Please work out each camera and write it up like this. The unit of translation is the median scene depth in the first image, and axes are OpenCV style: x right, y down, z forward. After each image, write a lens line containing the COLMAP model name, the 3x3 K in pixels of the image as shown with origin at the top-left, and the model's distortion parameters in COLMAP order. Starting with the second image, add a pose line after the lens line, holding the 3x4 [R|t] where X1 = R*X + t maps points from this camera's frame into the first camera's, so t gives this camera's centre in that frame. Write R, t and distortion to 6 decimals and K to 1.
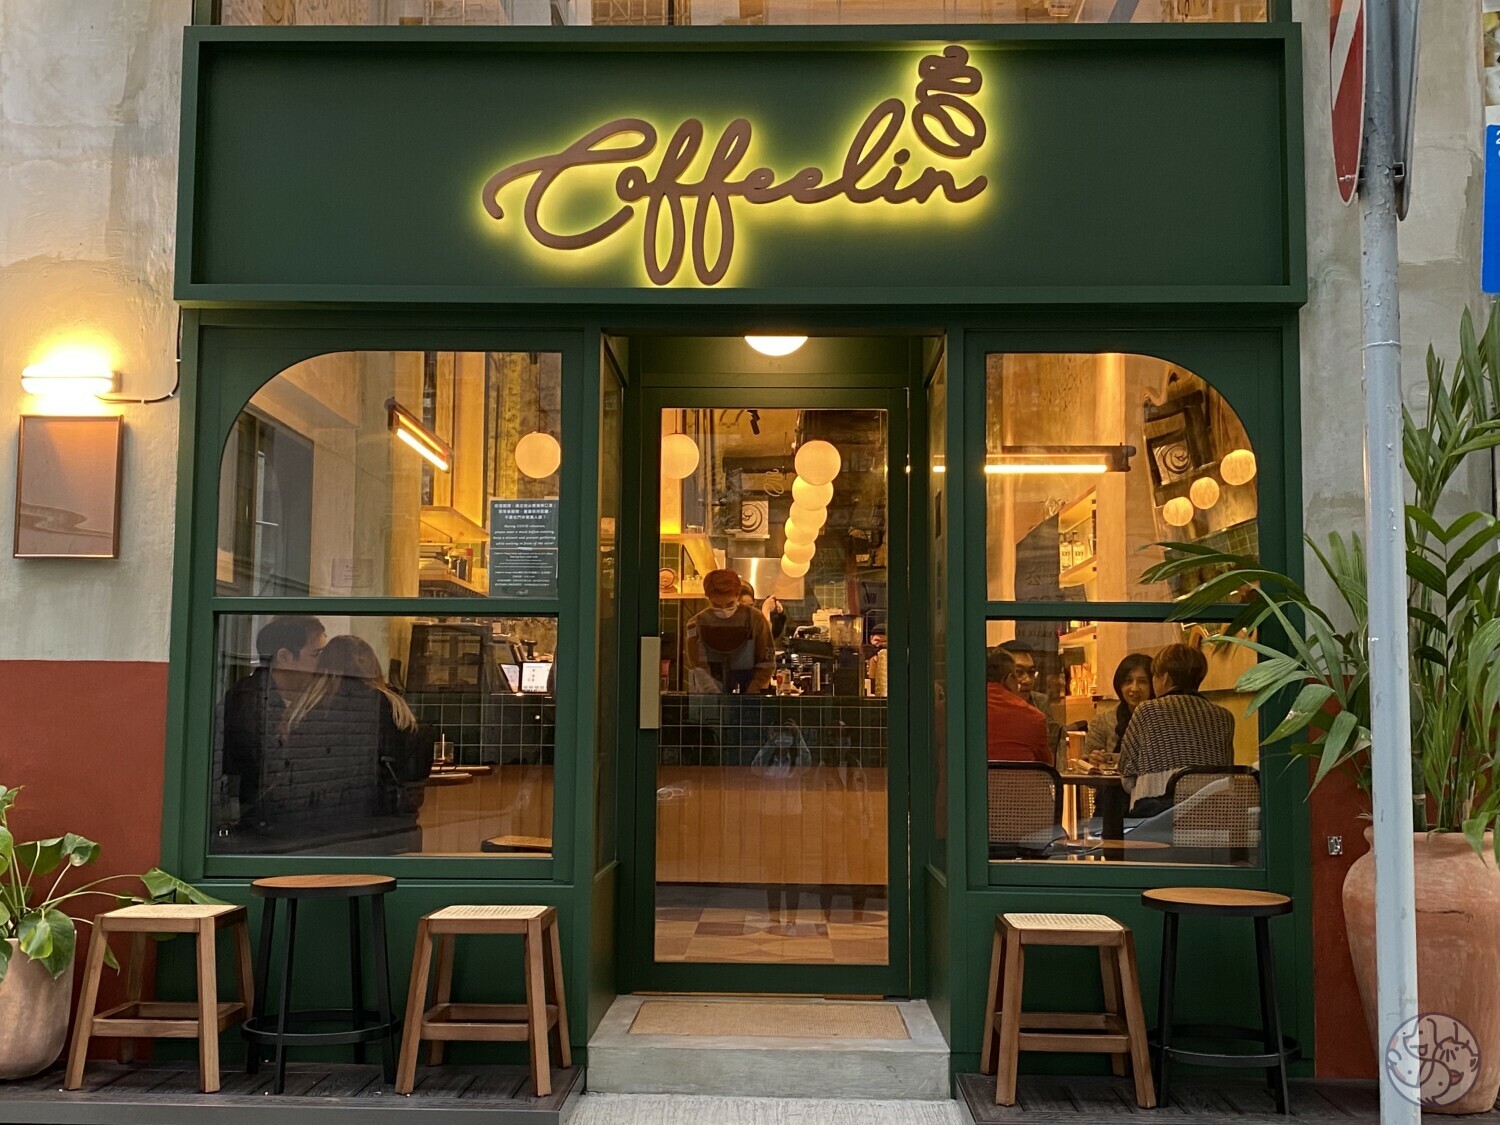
lens RADIAL K [[1739.3, 0, 750.0], [0, 1739.3, 562.5], [0, 0, 1]] dist [0.151869, -0.414471]
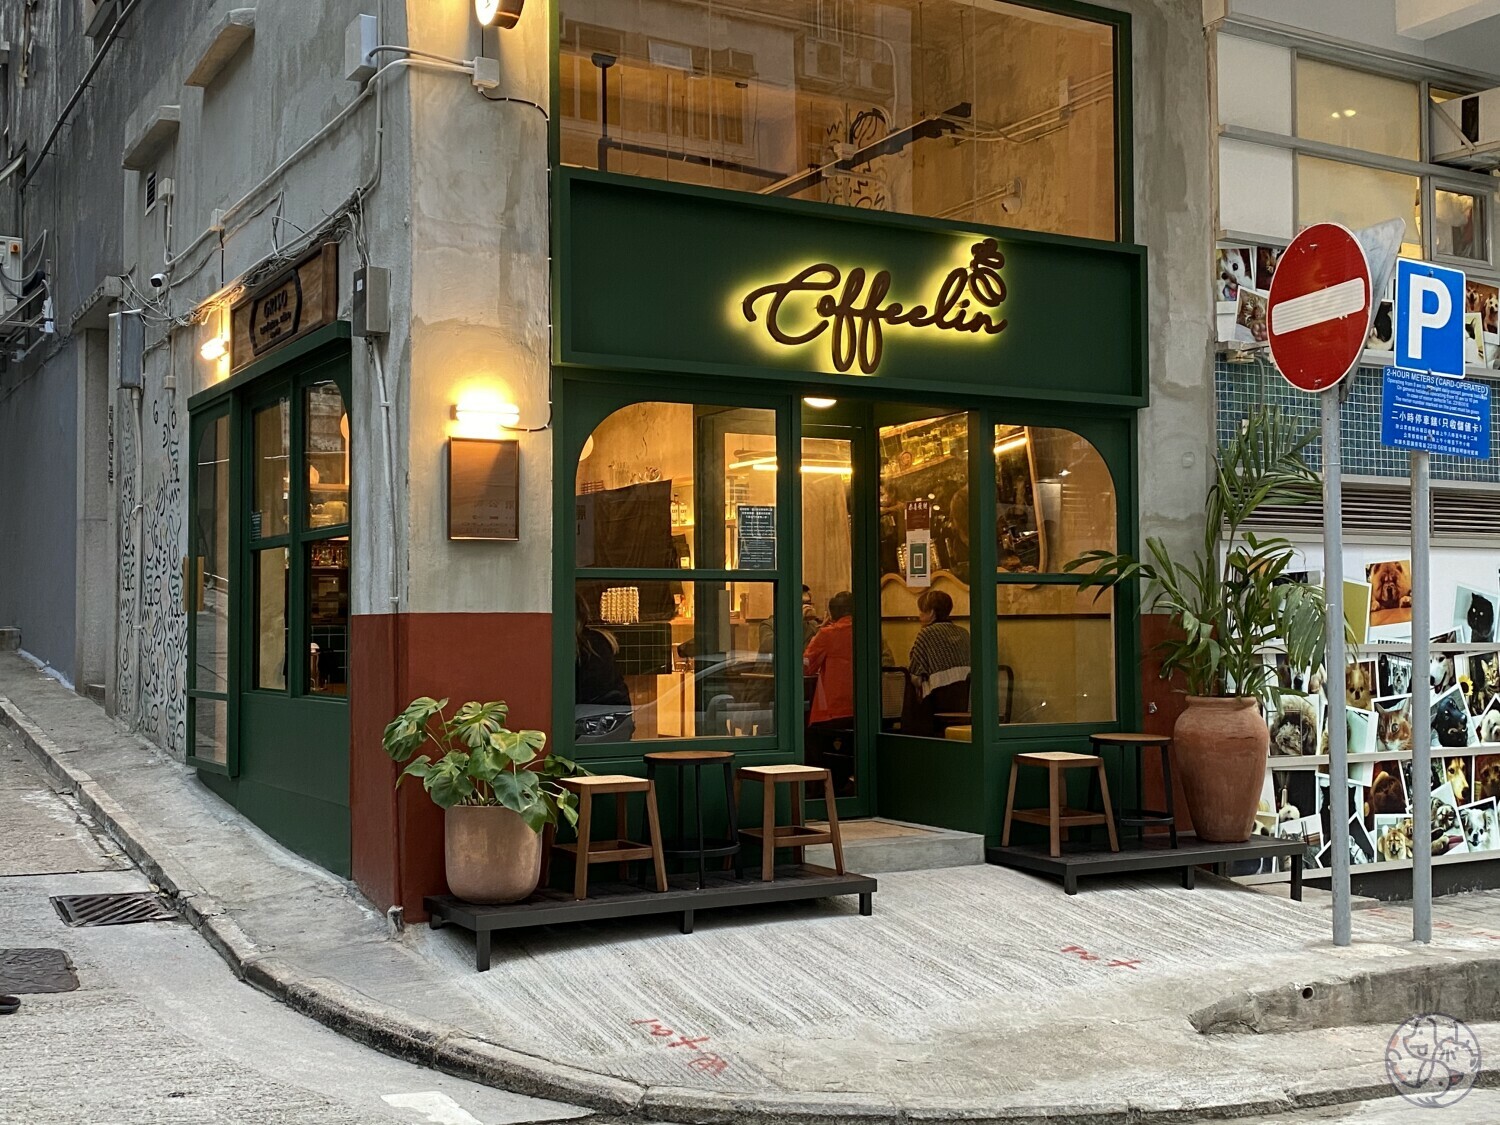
lens RADIAL K [[1739.3, 0, 750.0], [0, 1739.3, 562.5], [0, 0, 1]] dist [0.151869, -0.414471]
pose [[0.847472, 0.005379, 0.530813, -0.950307], [-0.034121, 0.998433, 0.044358, -0.053890], [-0.529743, -0.055704, 0.846327, -0.296148]]
